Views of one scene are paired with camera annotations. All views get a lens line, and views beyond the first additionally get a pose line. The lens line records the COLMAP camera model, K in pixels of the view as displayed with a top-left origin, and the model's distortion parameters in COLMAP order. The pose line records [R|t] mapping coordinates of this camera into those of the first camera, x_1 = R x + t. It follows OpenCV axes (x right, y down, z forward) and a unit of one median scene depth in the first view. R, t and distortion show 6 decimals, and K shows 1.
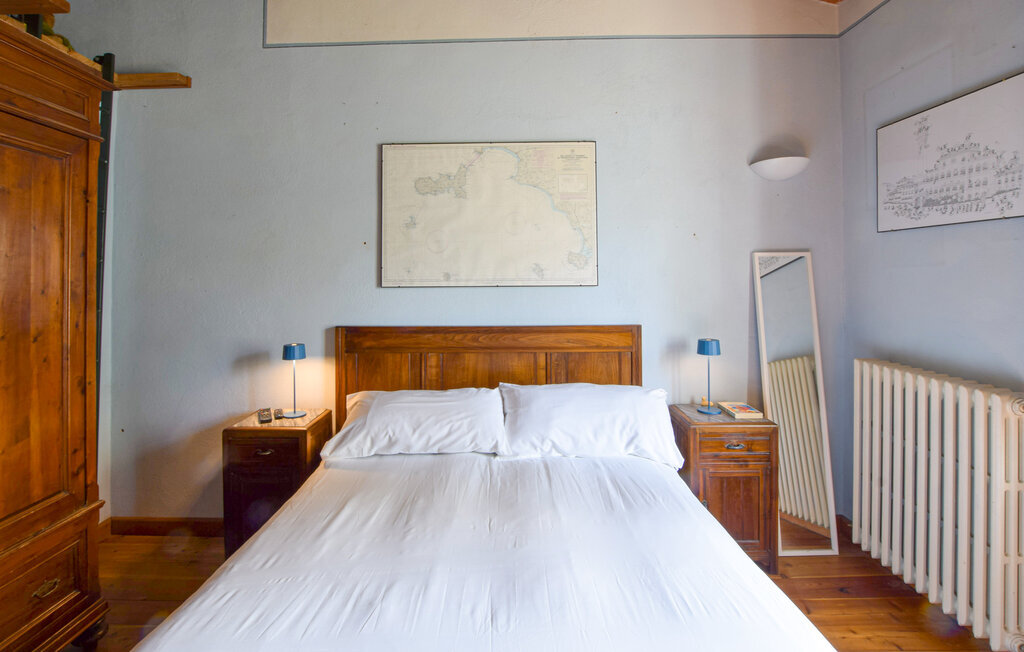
lens RADIAL K [[494.6, 0, 509.7], [0, 494.6, 279.8], [0, 0, 1]] dist [-0.019534, -0.000243]
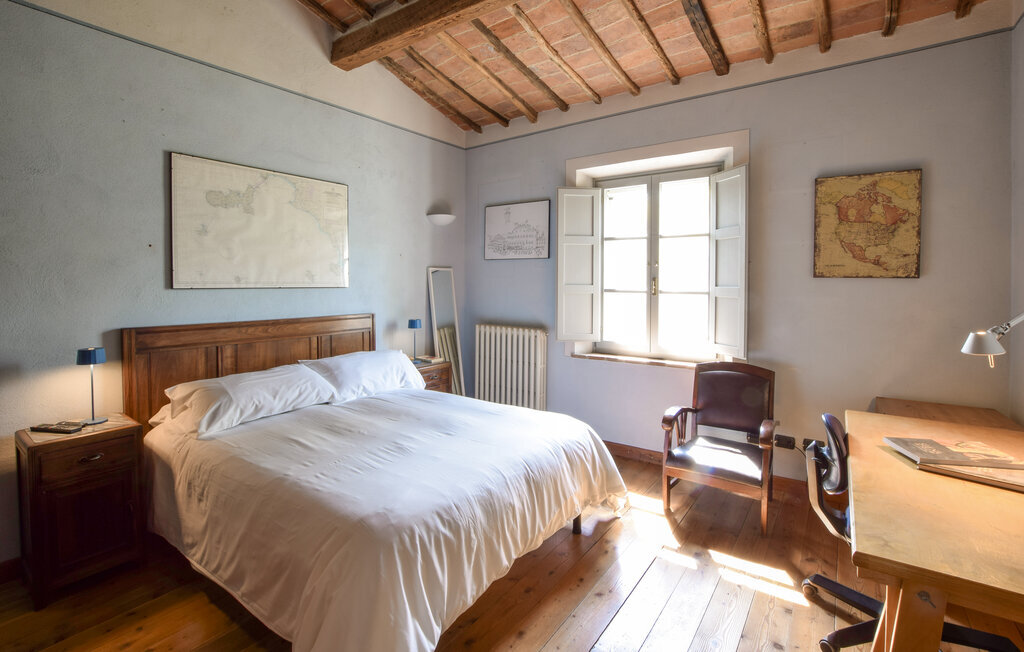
lens RADIAL K [[476.7, 0, 512.0], [0, 476.7, 326.0], [0, 0, 1]] dist [0.000999, 0.000258]
pose [[0.579060, -0.066560, 0.812564, -0.695035], [0.000352, 0.996682, 0.081391, 0.011695], [-0.815285, -0.046844, 0.577162, -0.196670]]
